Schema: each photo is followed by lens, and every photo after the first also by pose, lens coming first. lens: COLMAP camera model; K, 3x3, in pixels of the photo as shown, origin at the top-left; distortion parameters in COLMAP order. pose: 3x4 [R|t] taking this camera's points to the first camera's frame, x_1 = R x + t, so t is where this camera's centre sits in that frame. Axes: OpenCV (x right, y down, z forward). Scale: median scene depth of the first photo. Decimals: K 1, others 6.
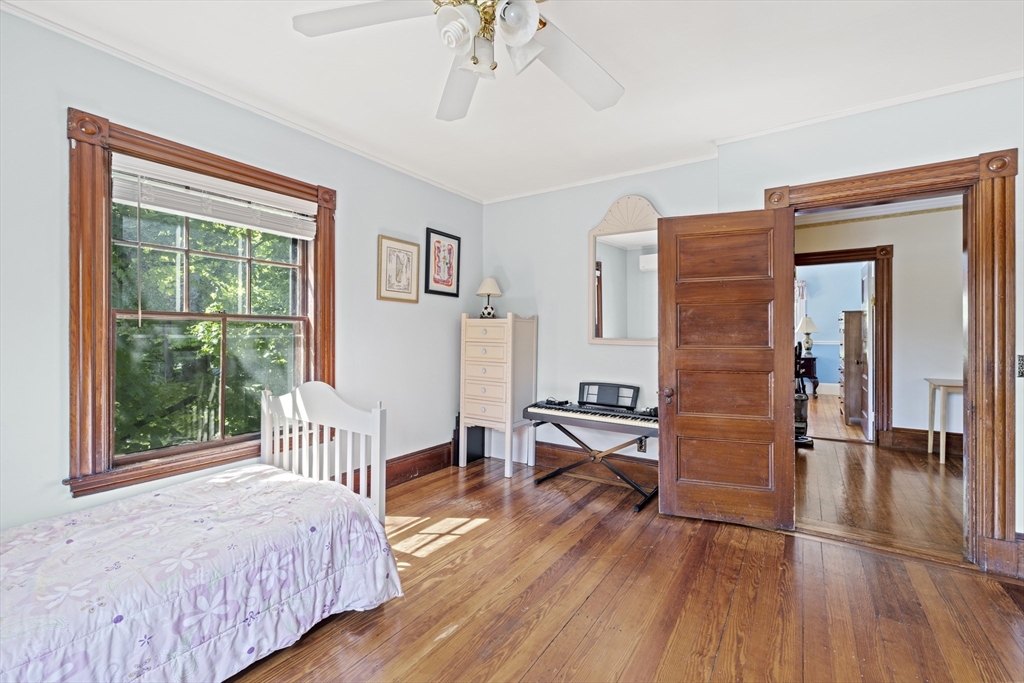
lens RADIAL K [[435.8, 0, 506.7], [0, 435.8, 334.8], [0, 0, 1]] dist [0.002095, 0.000458]
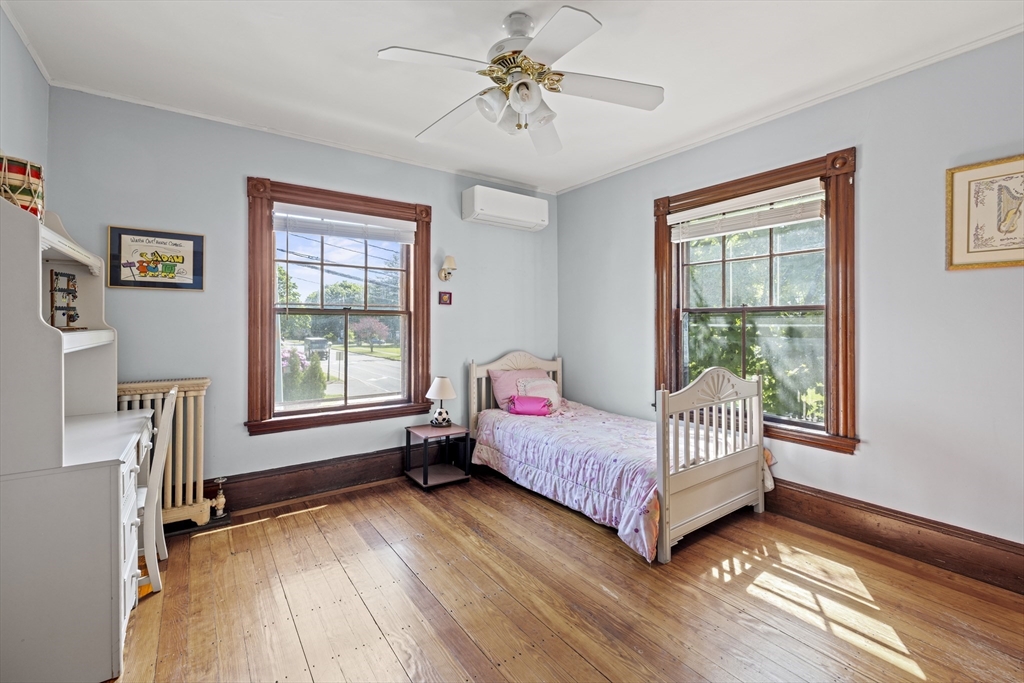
lens RADIAL K [[435.8, 0, 508.0], [0, 435.8, 330.7], [0, 0, 1]] dist [0.002095, 0.000458]
pose [[-0.347045, 0.009053, -0.937805, 0.680908], [-0.004029, 0.999930, 0.011144, 0.004542], [0.937840, 0.007646, -0.346984, 0.784773]]
